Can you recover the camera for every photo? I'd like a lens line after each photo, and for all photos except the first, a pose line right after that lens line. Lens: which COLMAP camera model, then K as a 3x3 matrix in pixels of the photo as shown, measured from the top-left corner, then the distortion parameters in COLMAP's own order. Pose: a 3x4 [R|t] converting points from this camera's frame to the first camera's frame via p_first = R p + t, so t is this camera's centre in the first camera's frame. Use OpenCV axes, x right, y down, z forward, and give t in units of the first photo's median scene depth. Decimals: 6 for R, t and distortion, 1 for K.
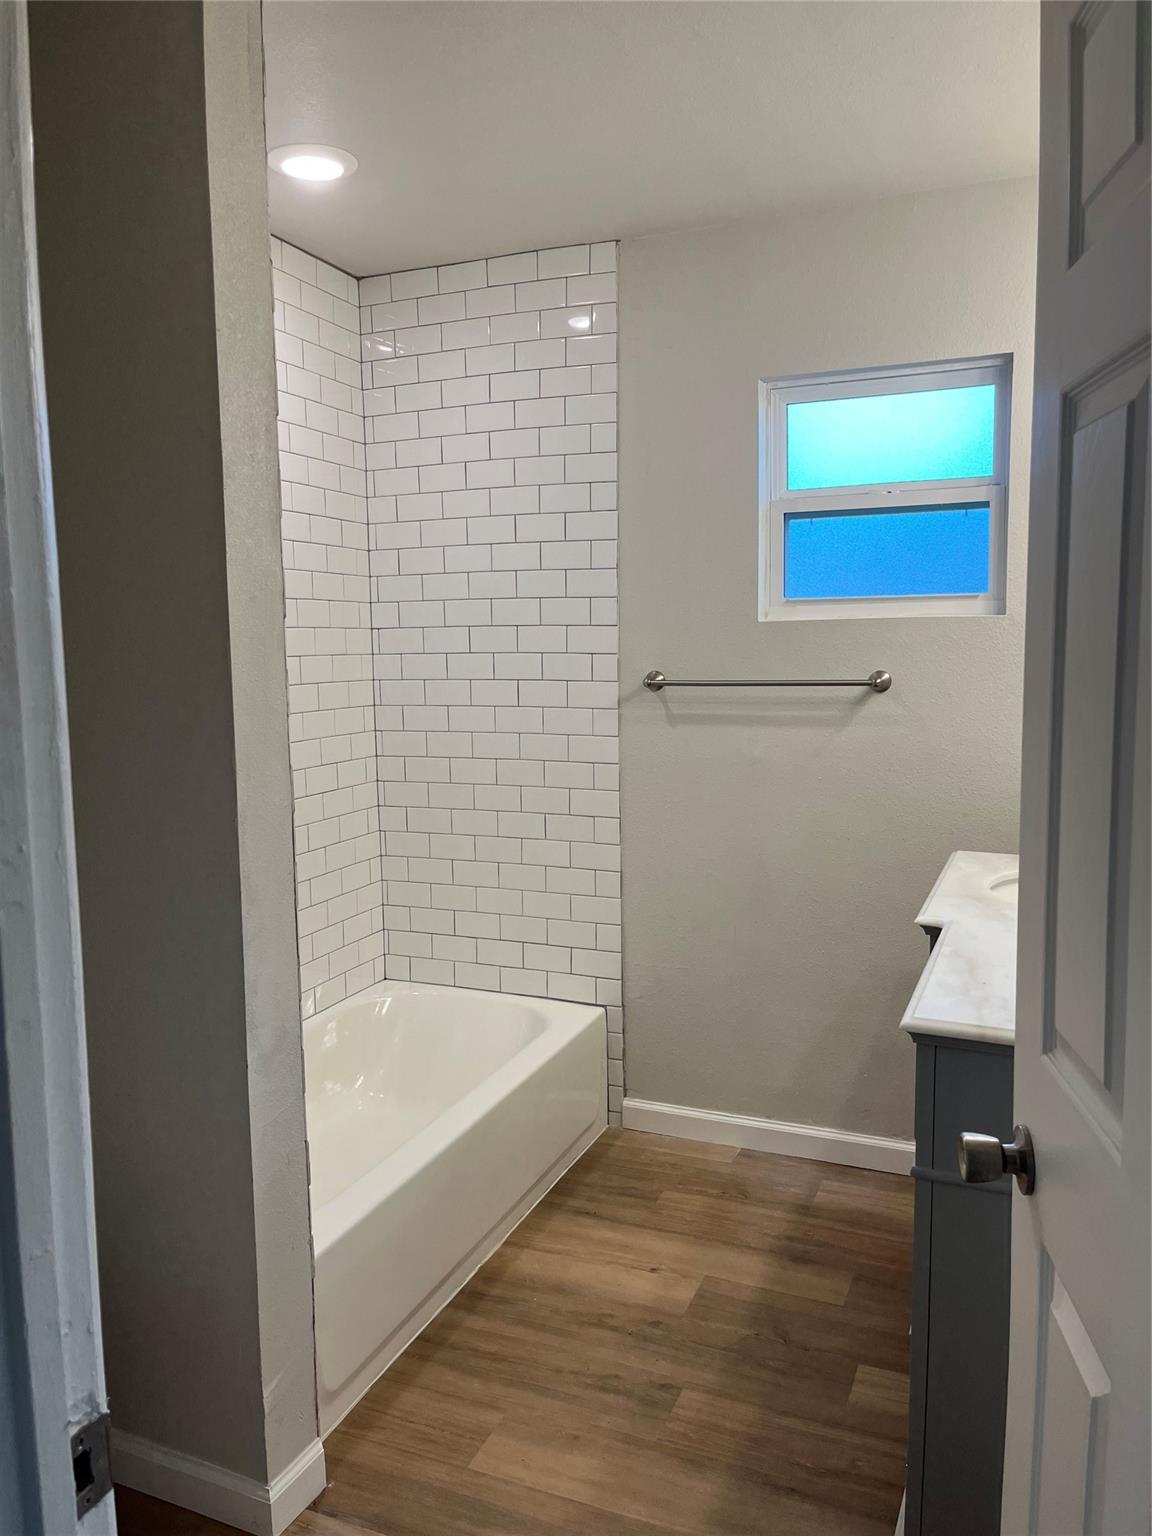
lens RADIAL K [[1162.7, 0, 572.4], [0, 1162.7, 762.5], [0, 0, 1]] dist [0.063876, -0.085124]
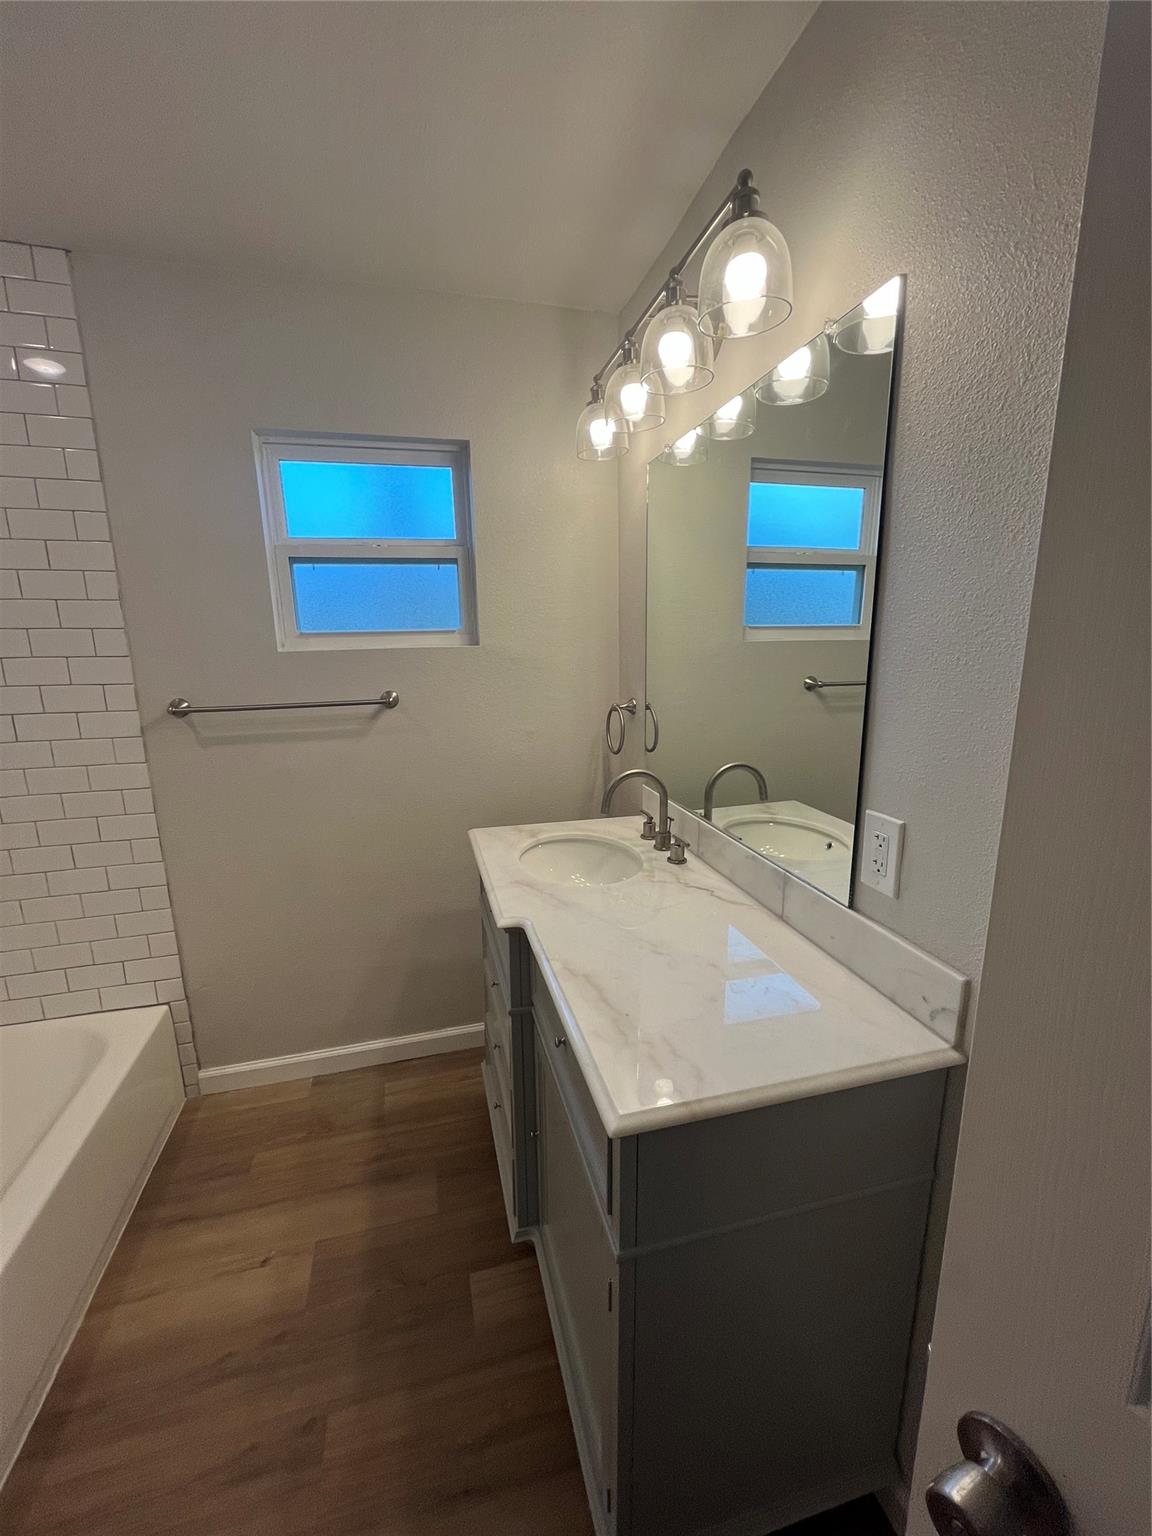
lens RADIAL K [[616.5, 0, 565.8], [0, 616.5, 774.1], [0, 0, 1]] dist [-0.001525, -0.000166]
pose [[0.794288, -0.127655, 0.593979, 0.009026], [0.078048, 0.991015, 0.108616, -0.045710], [-0.602507, -0.039914, 0.797115, 0.342532]]
